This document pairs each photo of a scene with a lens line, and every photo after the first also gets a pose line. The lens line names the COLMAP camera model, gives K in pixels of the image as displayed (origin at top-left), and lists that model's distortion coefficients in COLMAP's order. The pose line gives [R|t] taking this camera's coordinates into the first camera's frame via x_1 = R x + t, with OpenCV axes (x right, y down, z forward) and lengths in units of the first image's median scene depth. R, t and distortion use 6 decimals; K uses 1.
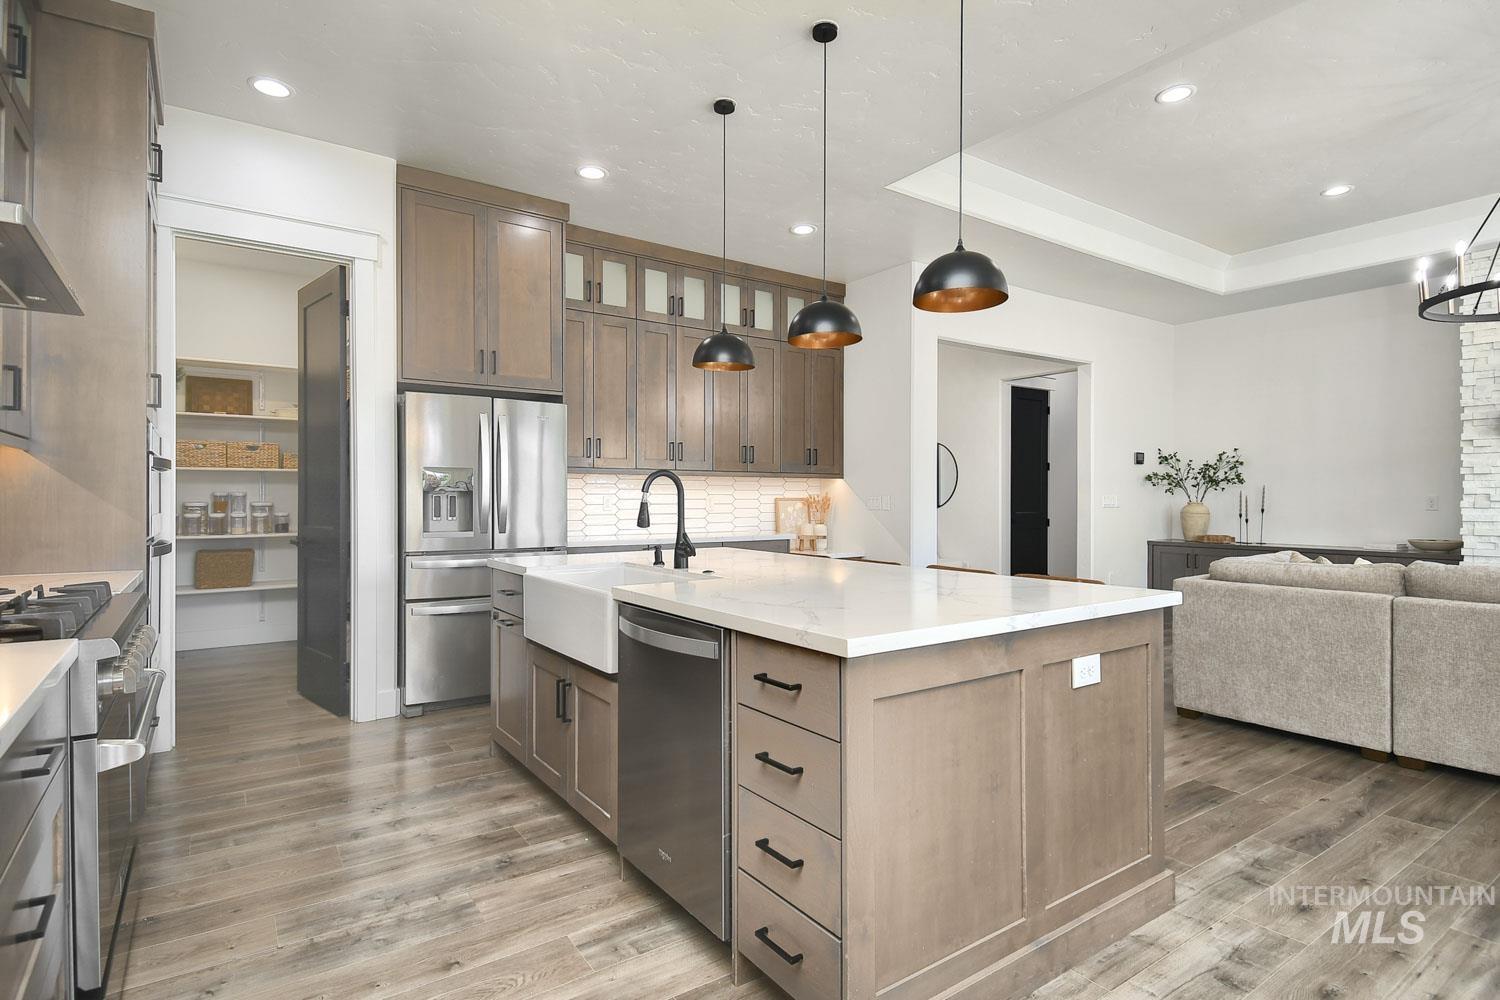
lens RADIAL K [[762.6, 0, 752.4], [0, 762.6, 508.4], [0, 0, 1]] dist [0.025272, -0.027808]
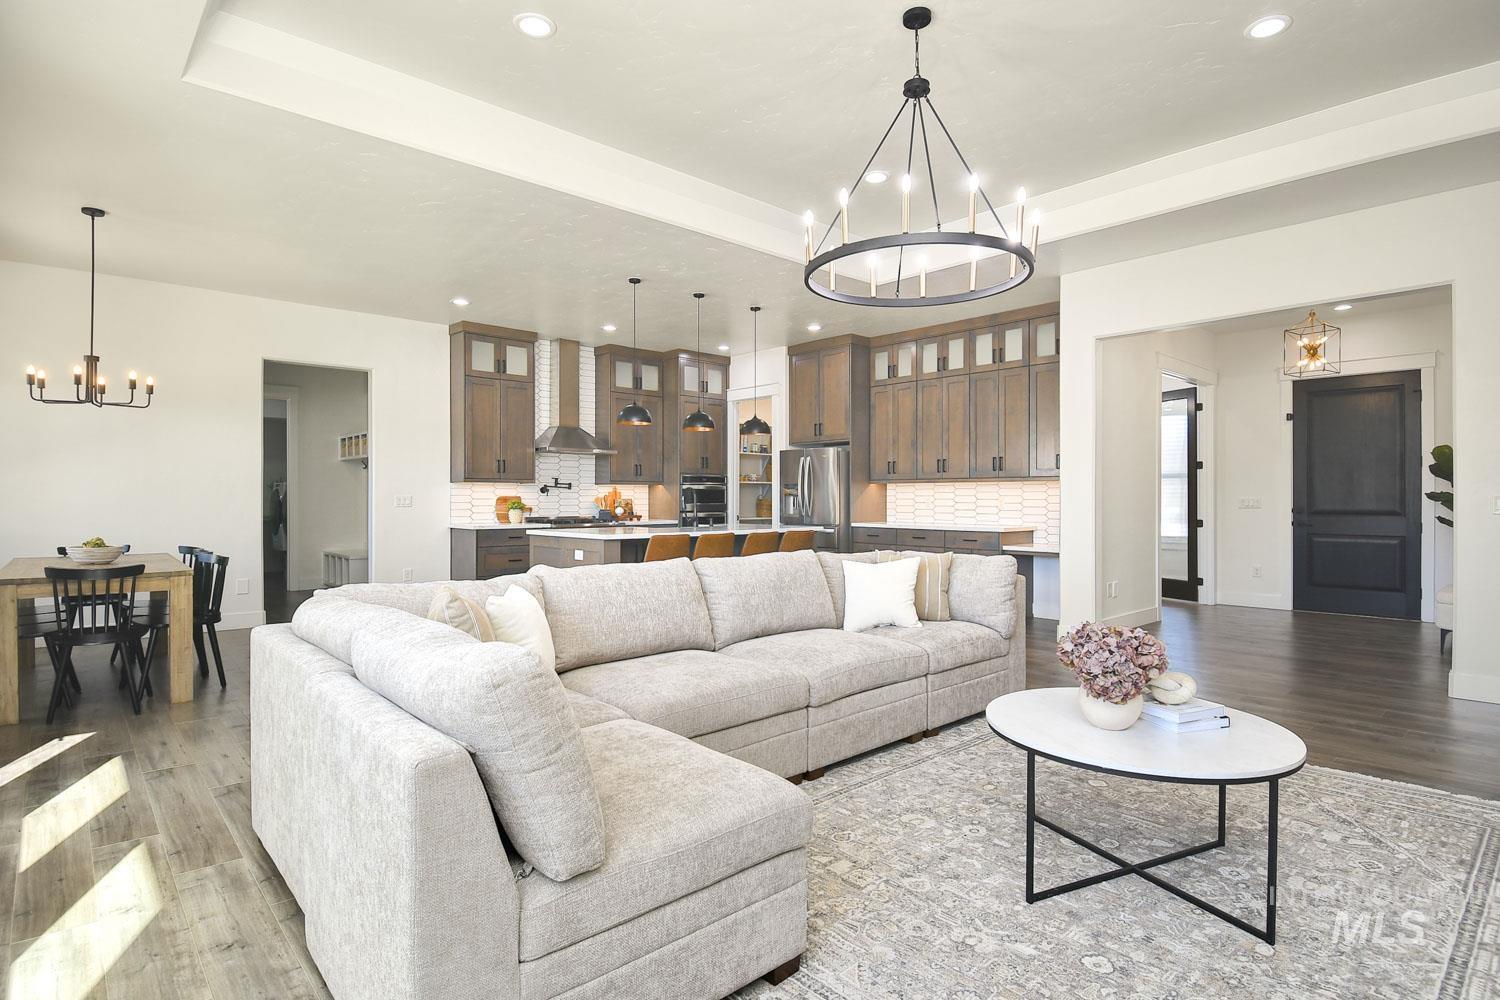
lens RADIAL K [[762.6, 0, 752.4], [0, 762.6, 508.4], [0, 0, 1]] dist [0.025272, -0.027808]
pose [[0.132561, 0.013880, -0.991078, 1.976947], [-0.013116, 0.999839, 0.012248, -0.011668], [0.991088, 0.011375, 0.132722, 0.712677]]
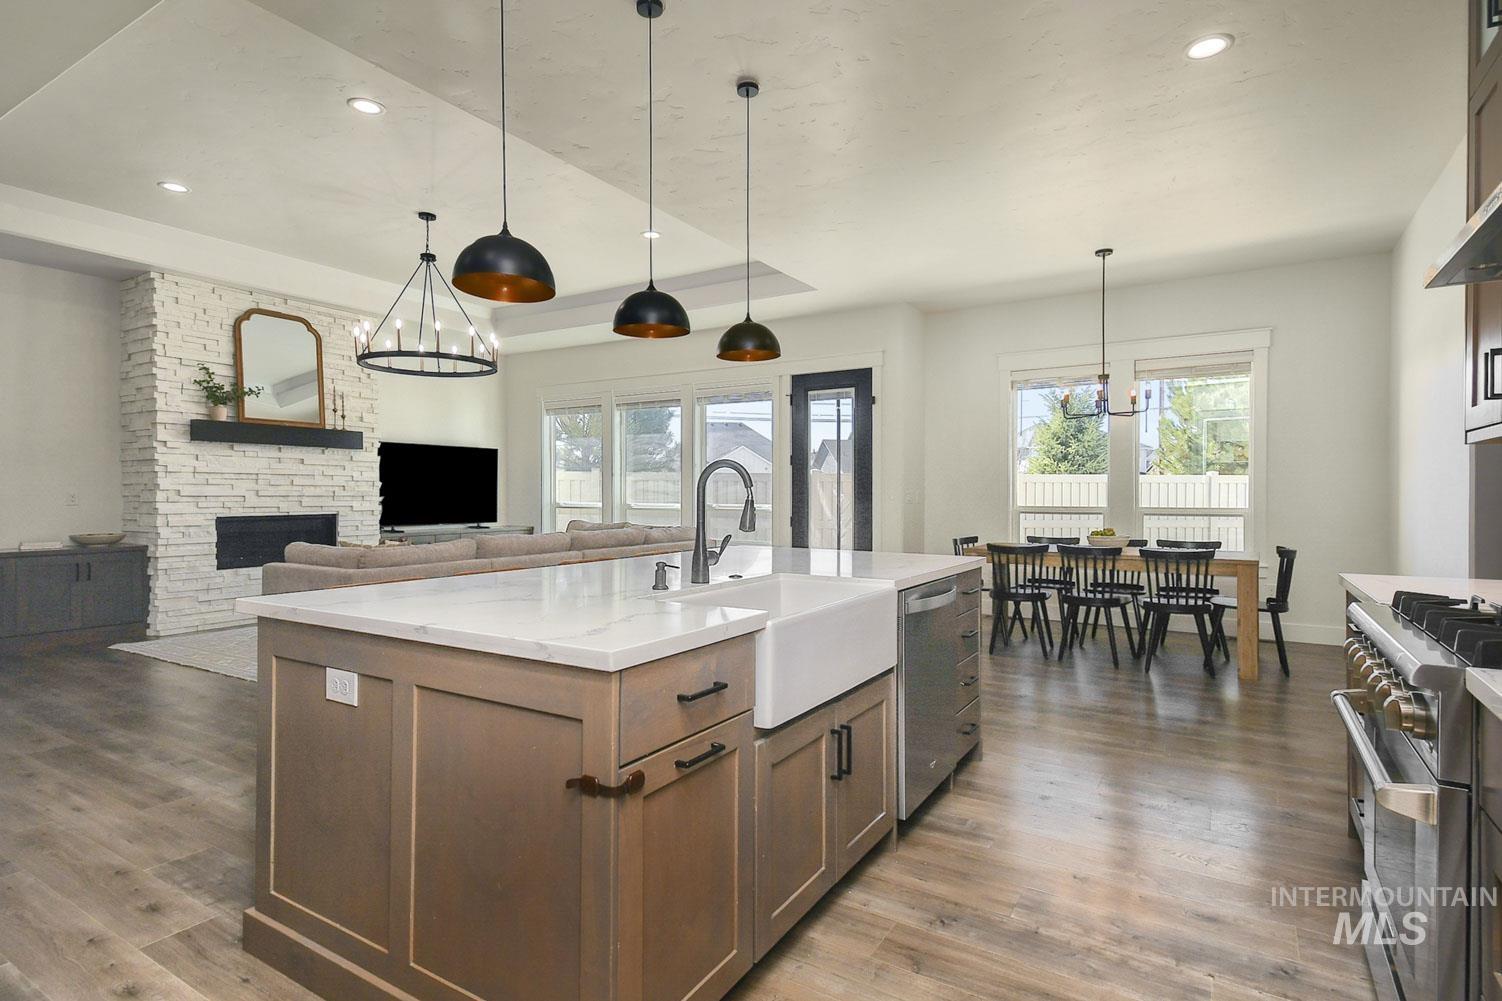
lens RADIAL K [[758.4, 0, 753.2], [0, 758.4, 497.7], [0, 0, 1]] dist [0.037984, -0.016877]
pose [[-0.402100, -0.004937, 0.915582, -0.702905], [0.009654, 0.999907, 0.009631, -0.014888], [-0.915545, 0.012712, -0.402015, 1.056672]]
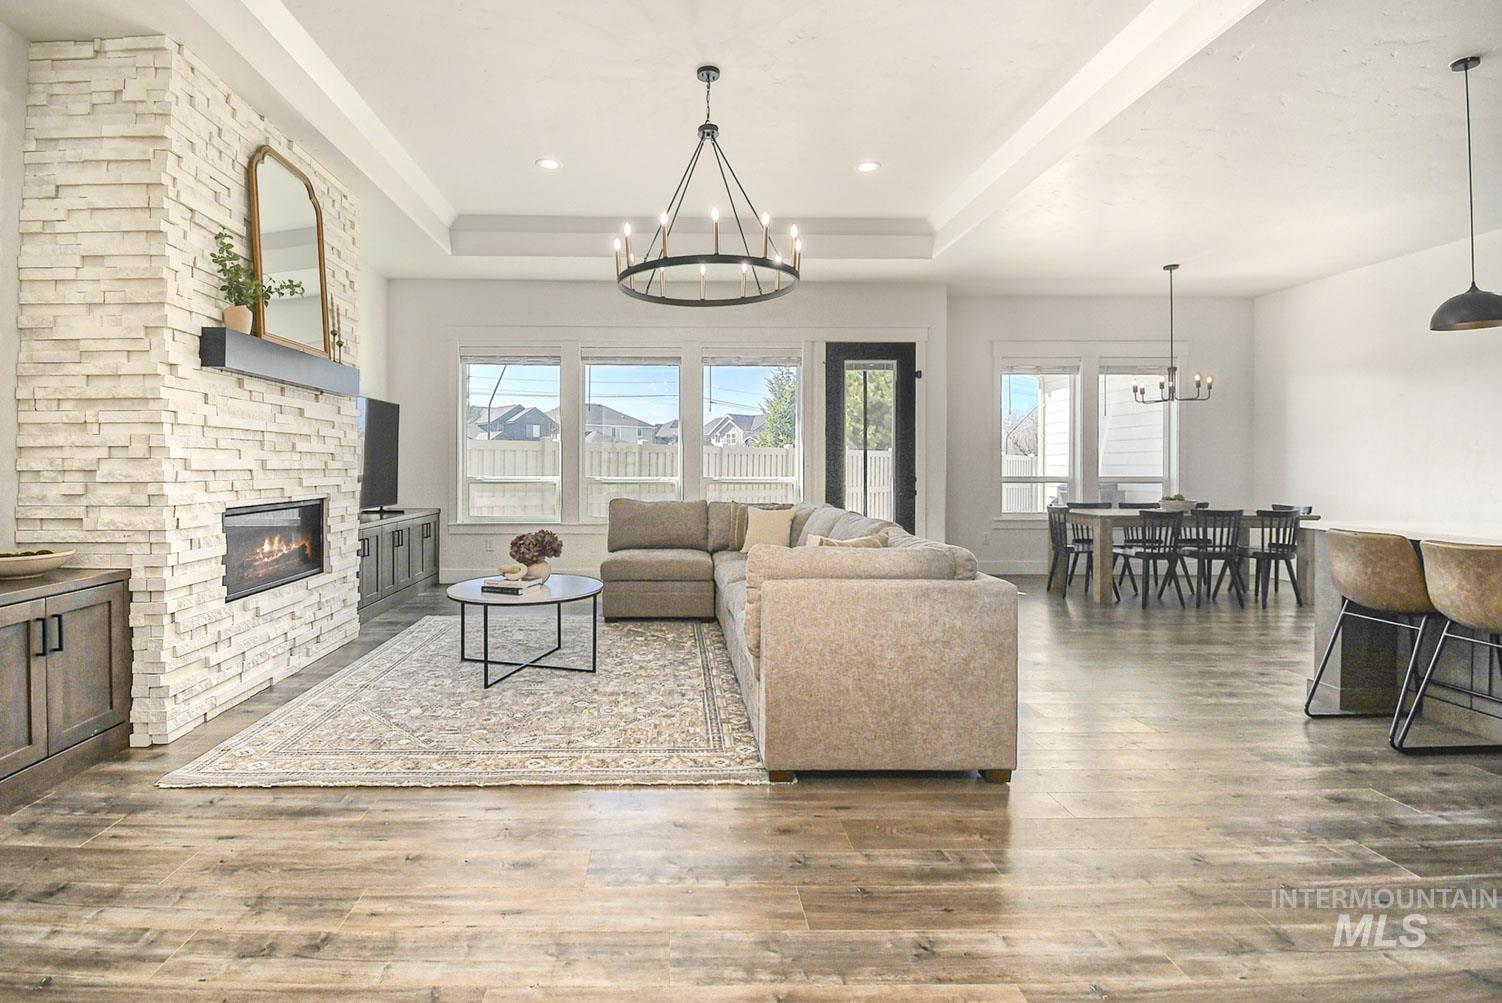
lens RADIAL K [[722.6, 0, 674.6], [0, 722.6, 465.7], [0, 0, 1]] dist [-0.011211, -0.001093]
pose [[-0.829167, -0.000597, 0.559001, 0.511534], [0.005539, 0.999942, 0.009284, -0.025430], [-0.558974, 0.010794, -0.829115, 1.969118]]
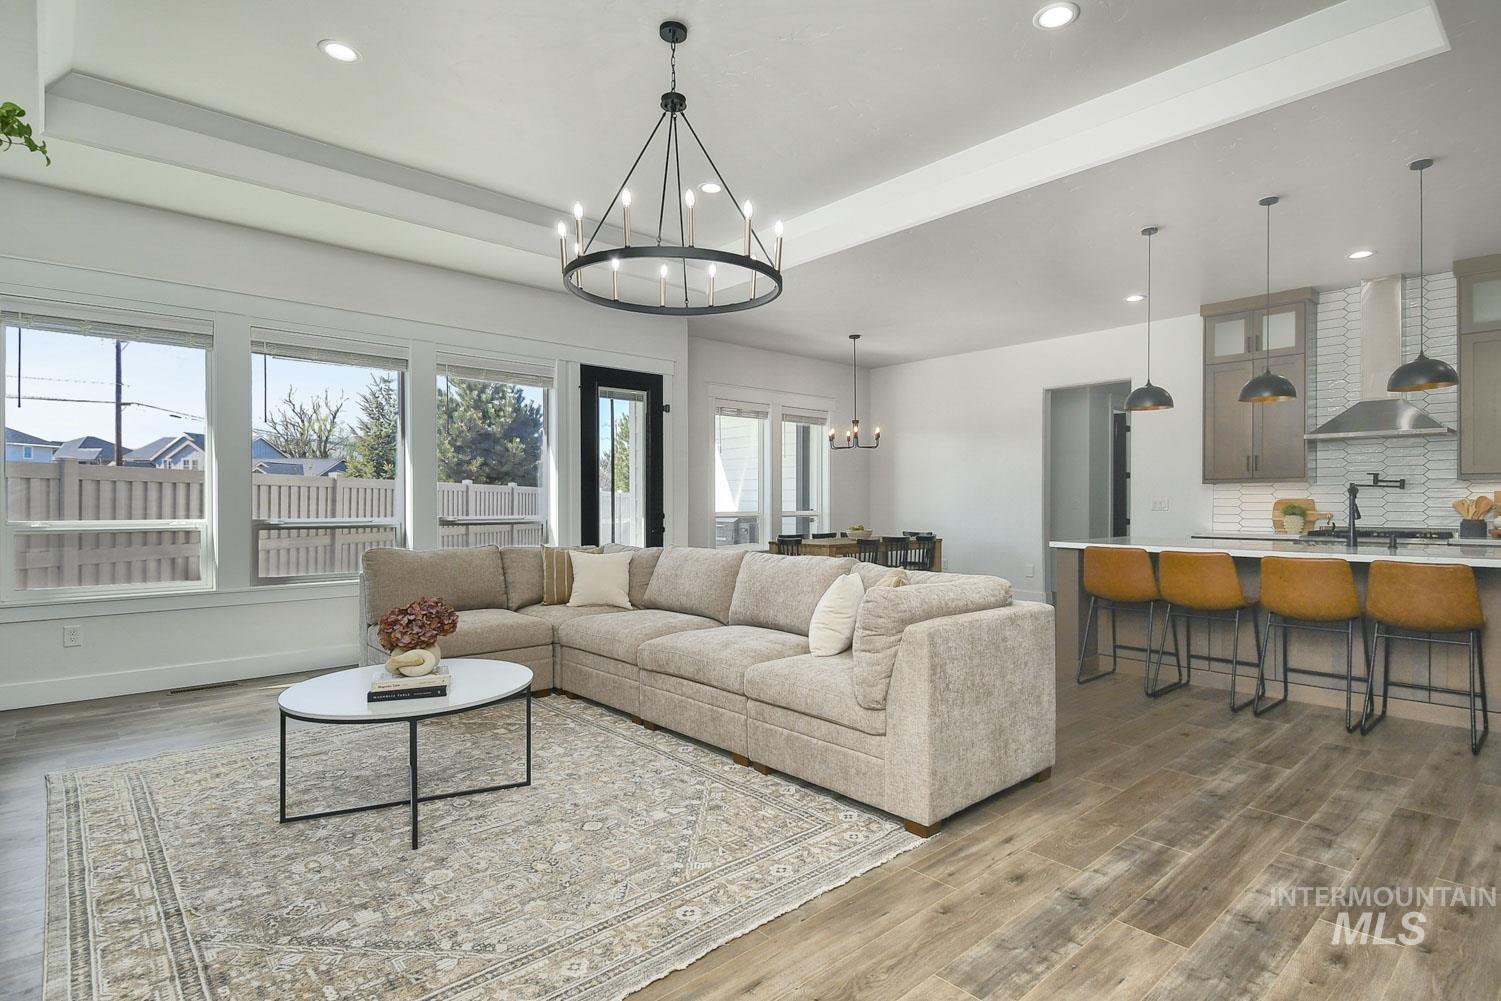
lens RADIAL K [[753.5, 0, 754.9], [0, 753.5, 500.9], [0, 0, 1]] dist [0.045556, -0.027211]
pose [[-0.991766, 0.001392, -0.128054, 1.097847], [0.000016, 0.999942, 0.010745, -0.026800], [0.128062, 0.010655, -0.991709, 2.001188]]
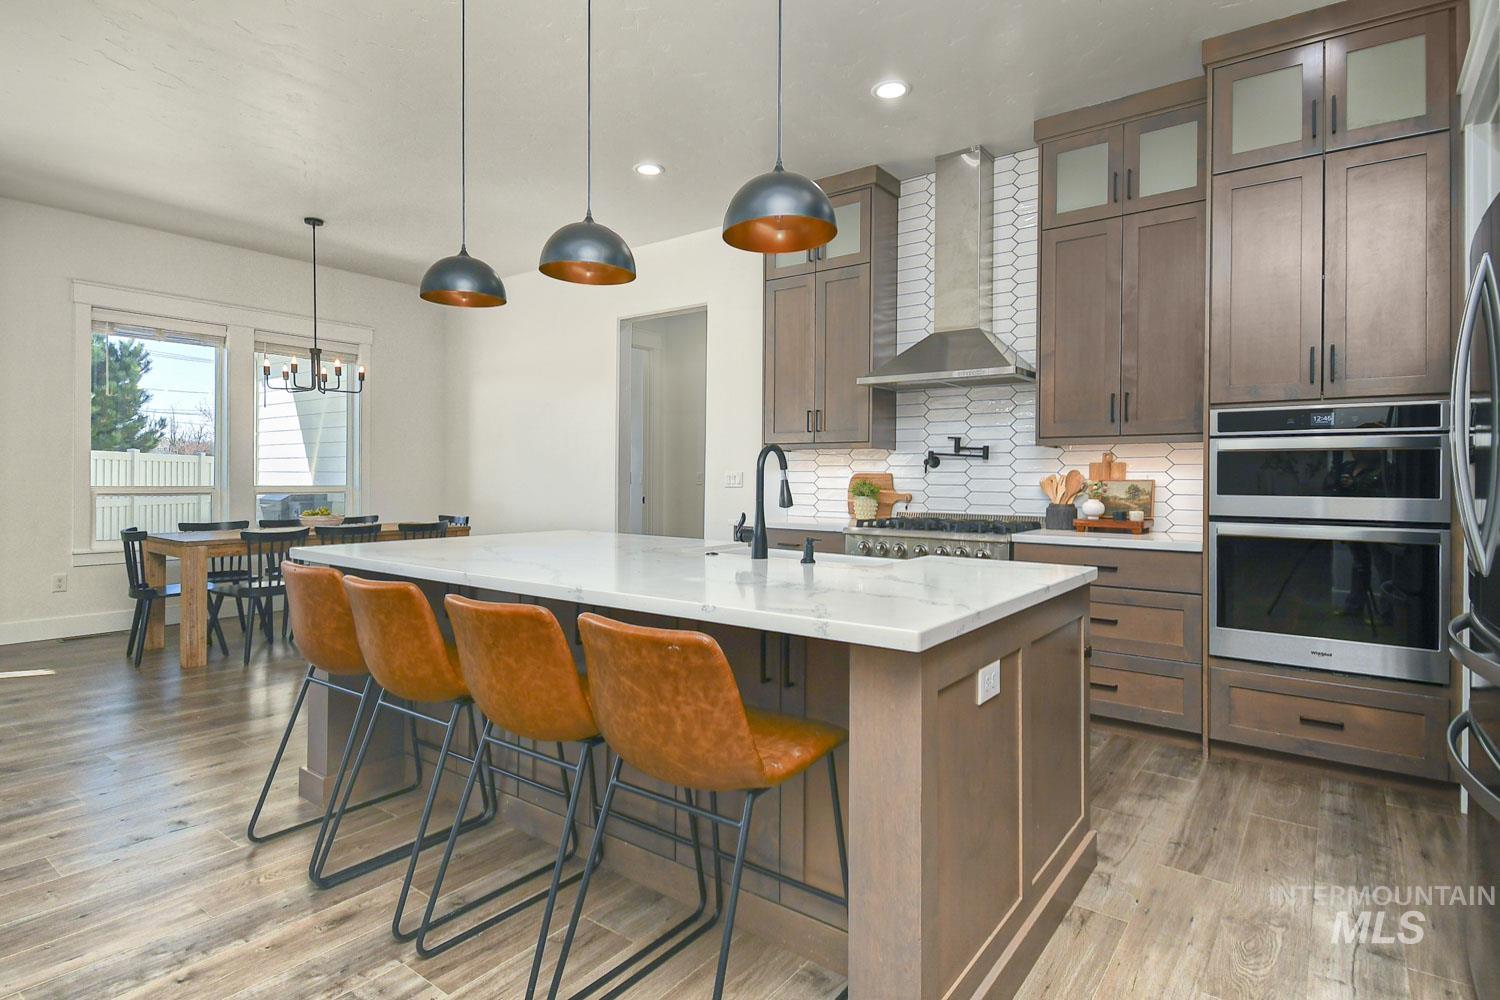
lens RADIAL K [[771.2, 0, 742.9], [0, 771.2, 475.4], [0, 0, 1]] dist [0.051654, -0.029141]
pose [[-0.950620, -0.006762, -0.310284, 0.159526], [-0.010497, 0.999891, 0.010370, -0.018704], [0.310180, 0.013115, -0.950587, 1.509027]]
